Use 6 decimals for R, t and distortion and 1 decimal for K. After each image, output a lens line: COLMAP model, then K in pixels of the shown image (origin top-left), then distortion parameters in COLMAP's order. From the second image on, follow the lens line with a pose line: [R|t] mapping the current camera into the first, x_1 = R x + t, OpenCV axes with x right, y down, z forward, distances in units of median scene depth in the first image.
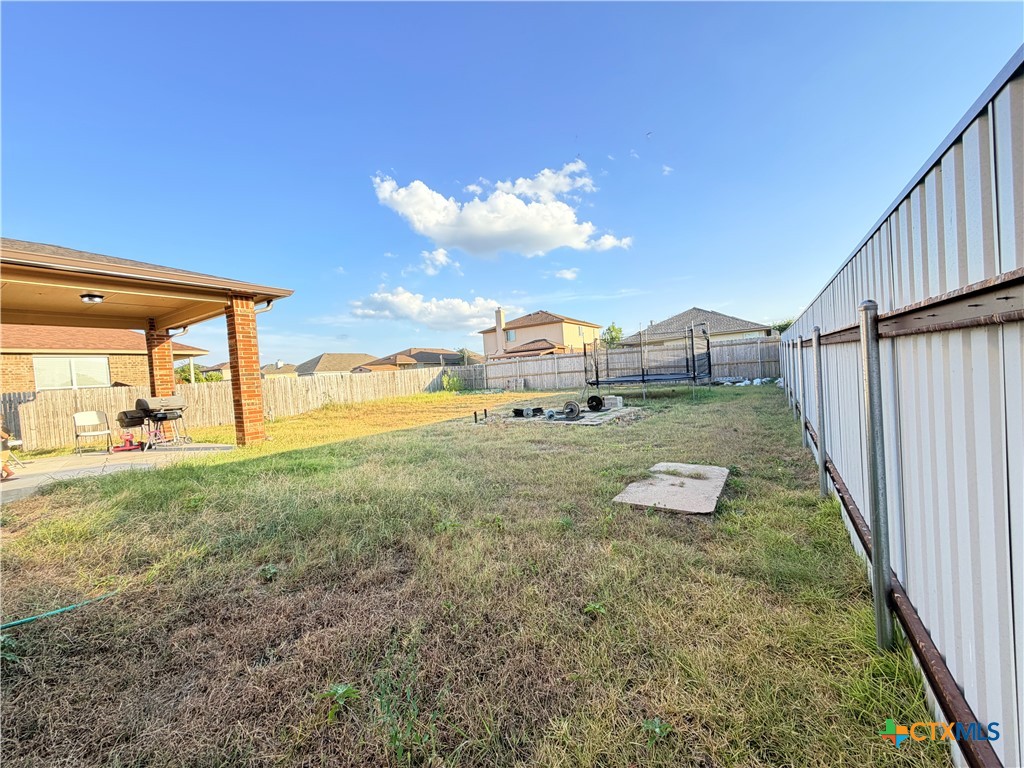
lens RADIAL K [[406.8, 0, 512.0], [0, 406.8, 384.0], [0, 0, 1]] dist [-0.001590, 0.000318]
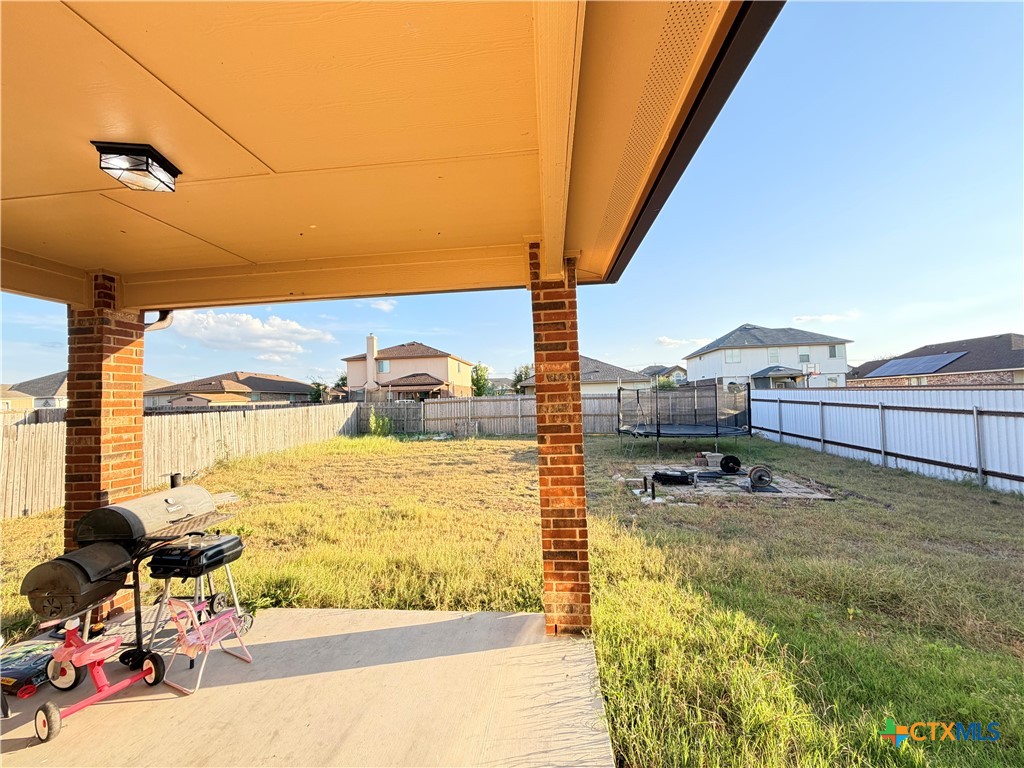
lens RADIAL K [[406.8, 0, 512.0], [0, 406.8, 384.0], [0, 0, 1]] dist [-0.001590, 0.000318]
pose [[0.895295, 0.062835, 0.441019, -0.198281], [-0.024472, 0.995445, -0.092148, -0.010696], [-0.444800, 0.071707, 0.892755, 0.142346]]
